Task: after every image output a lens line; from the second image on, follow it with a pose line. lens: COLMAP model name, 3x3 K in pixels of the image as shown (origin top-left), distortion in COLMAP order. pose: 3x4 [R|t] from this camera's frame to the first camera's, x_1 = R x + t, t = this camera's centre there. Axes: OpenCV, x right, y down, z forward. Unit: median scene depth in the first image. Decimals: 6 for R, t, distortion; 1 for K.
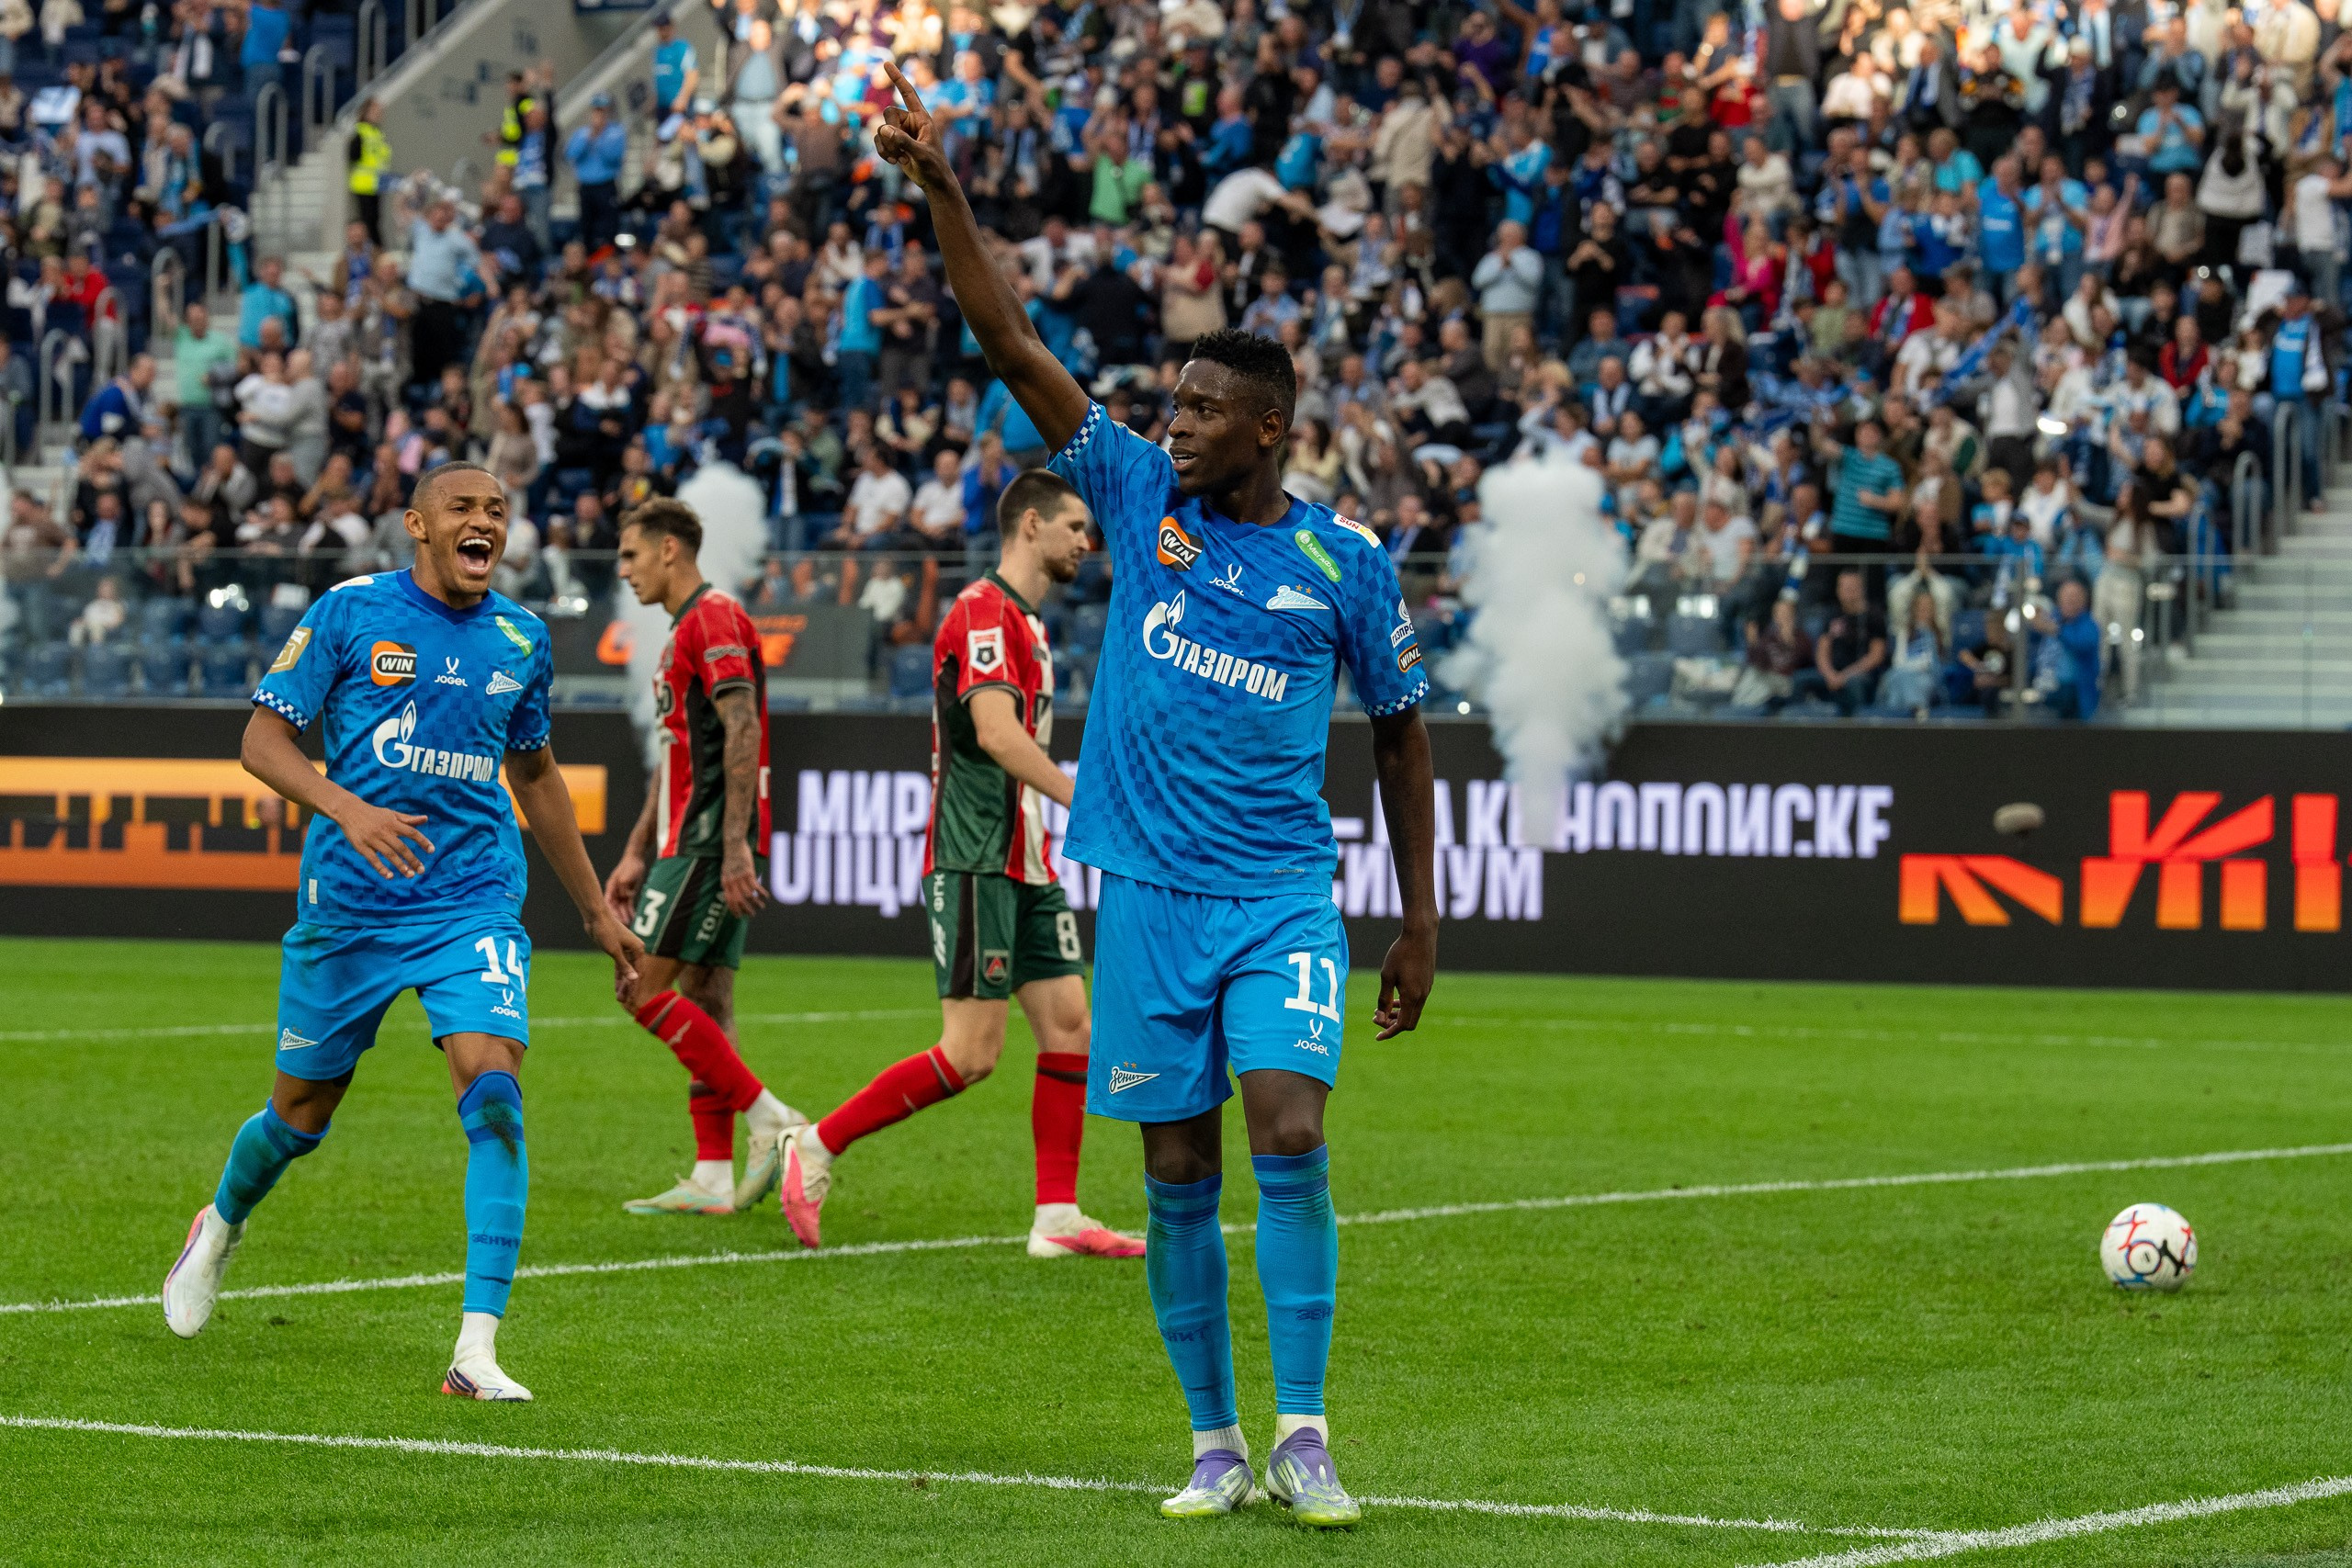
lens RADIAL K [[9713.3, 0, 1176.0], [0, 9713.3, 784.0], [0, 0, 1]] dist [-0.022969, 0.510903]
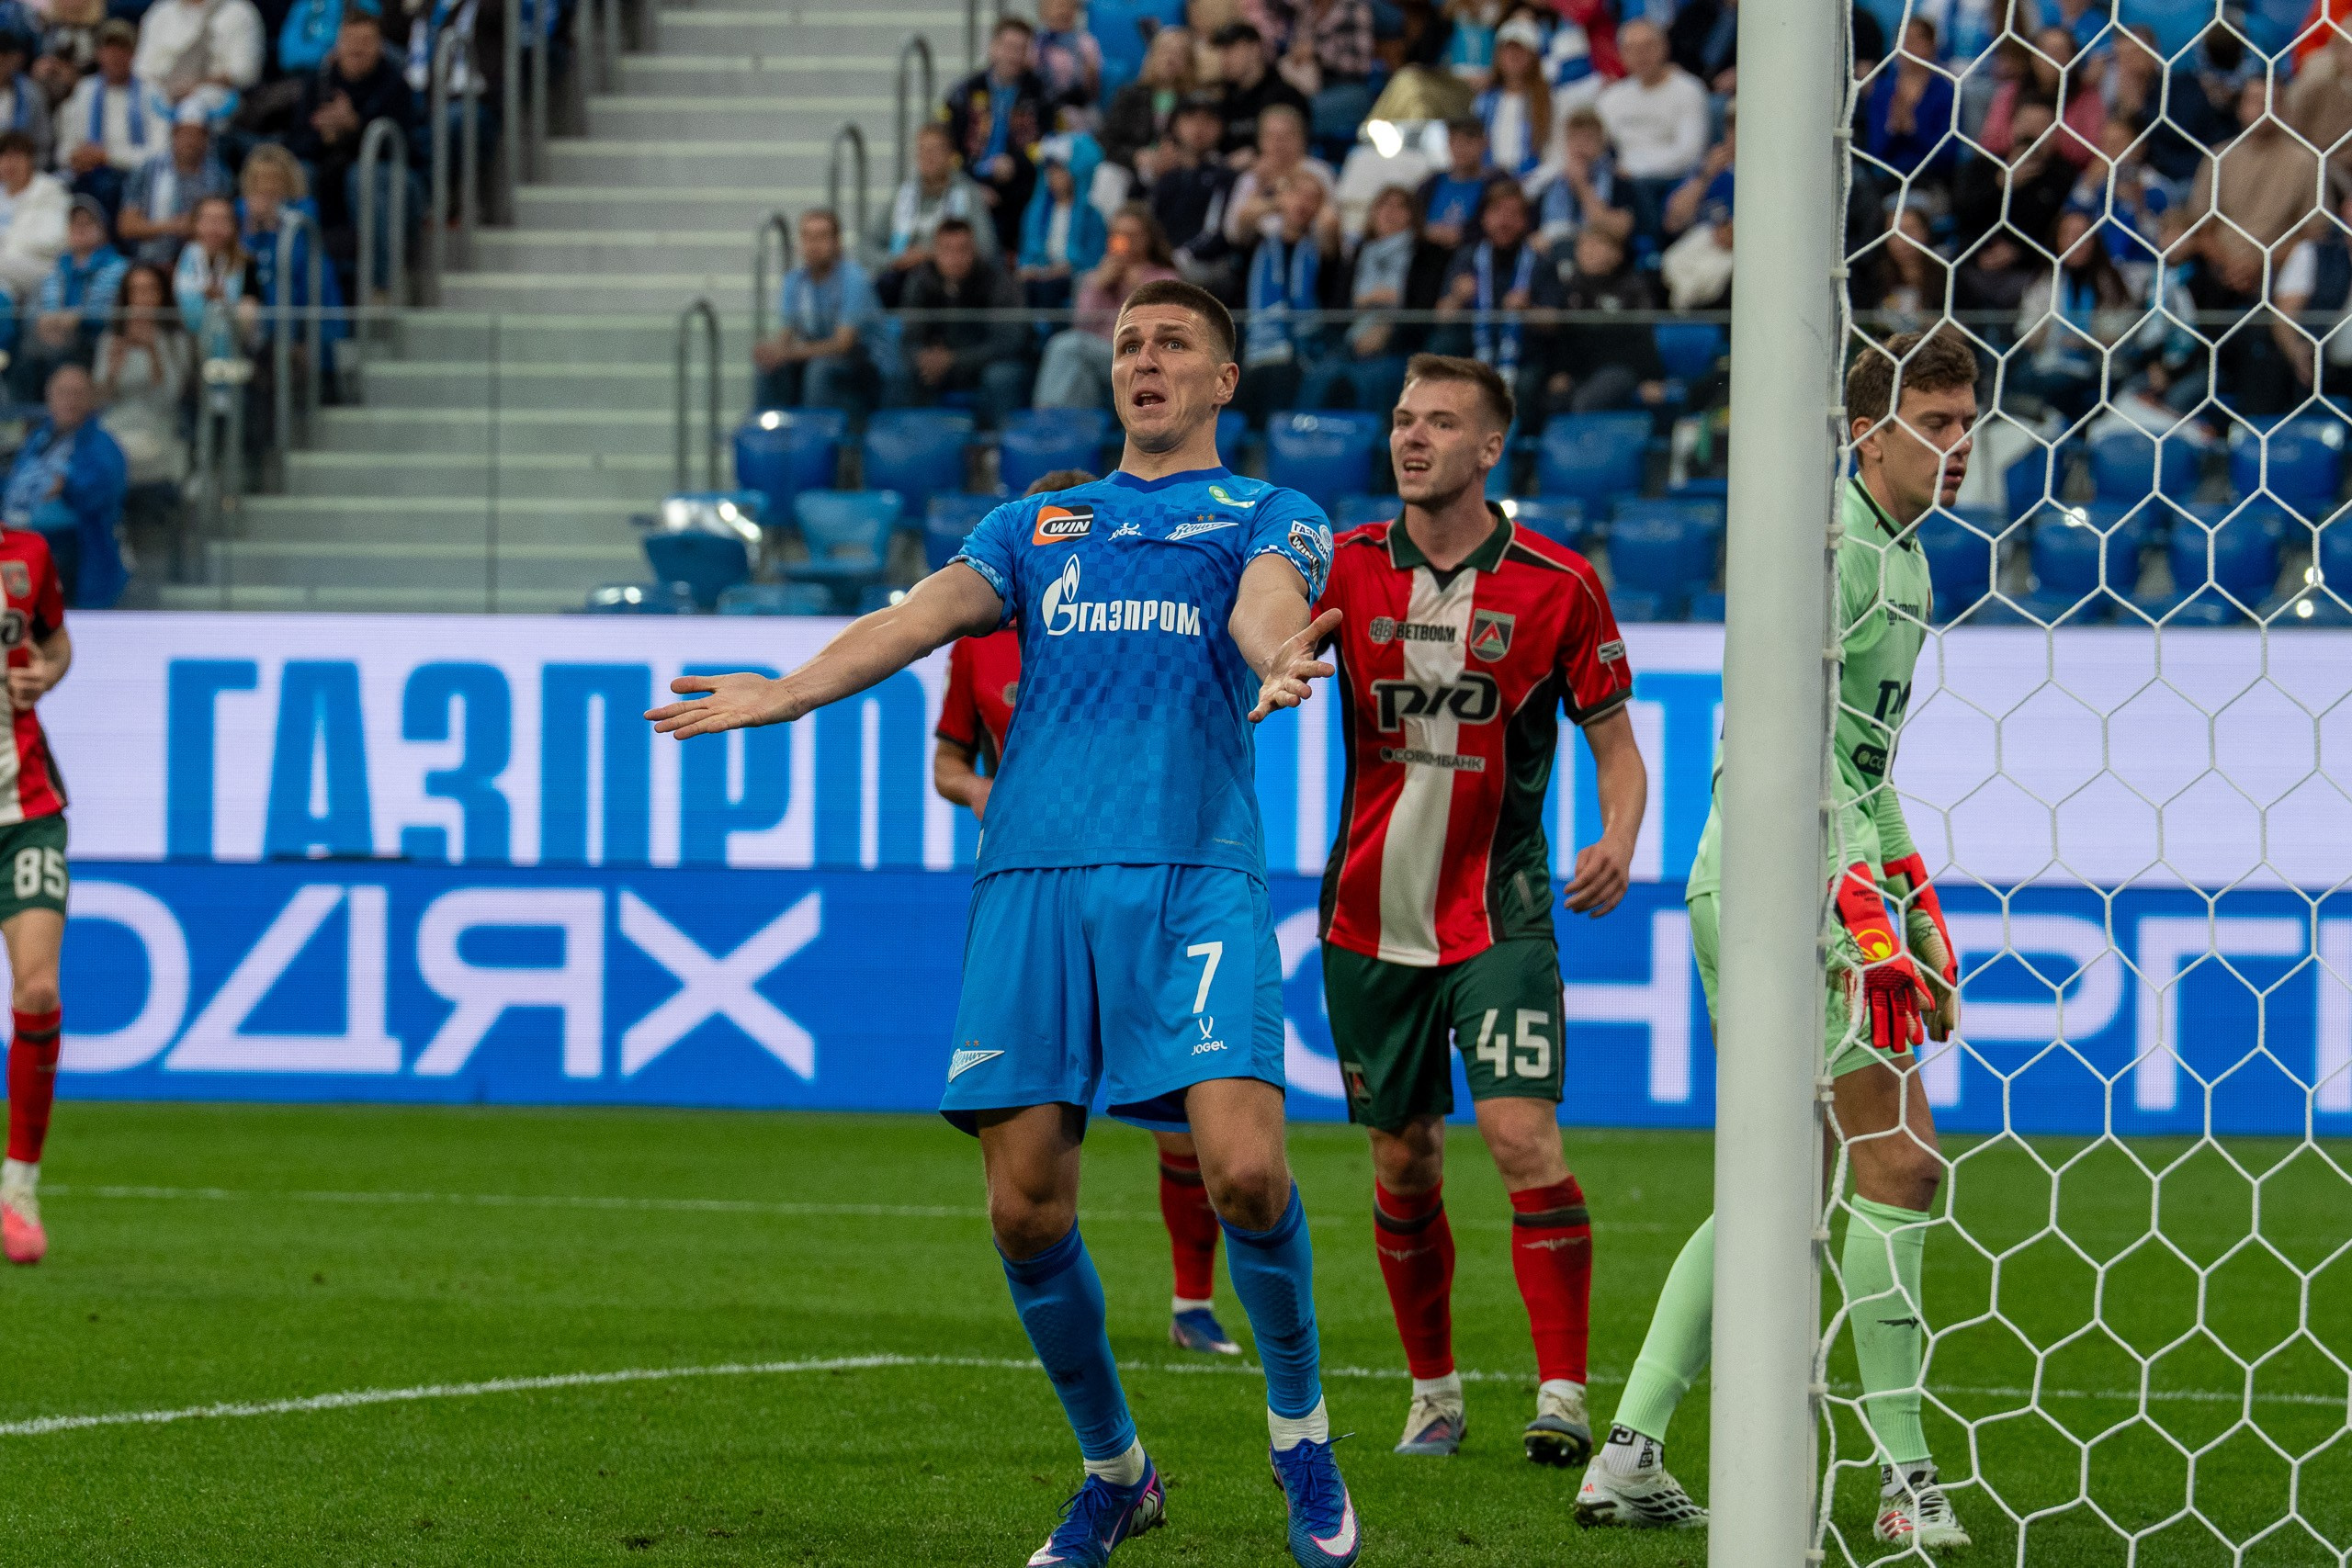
lens RADIAL K [[13558.1, 0, 1176.0], [0, 13558.1, 784.0], [0, 0, 1]] dist [-0.327895, 13.470156]
pose [[0.985638, -0.008412, 0.168660, 0.025006], [0.006840, 0.999928, 0.009899, -0.003721], [-0.168731, -0.008604, 0.985625, 0.236148]]
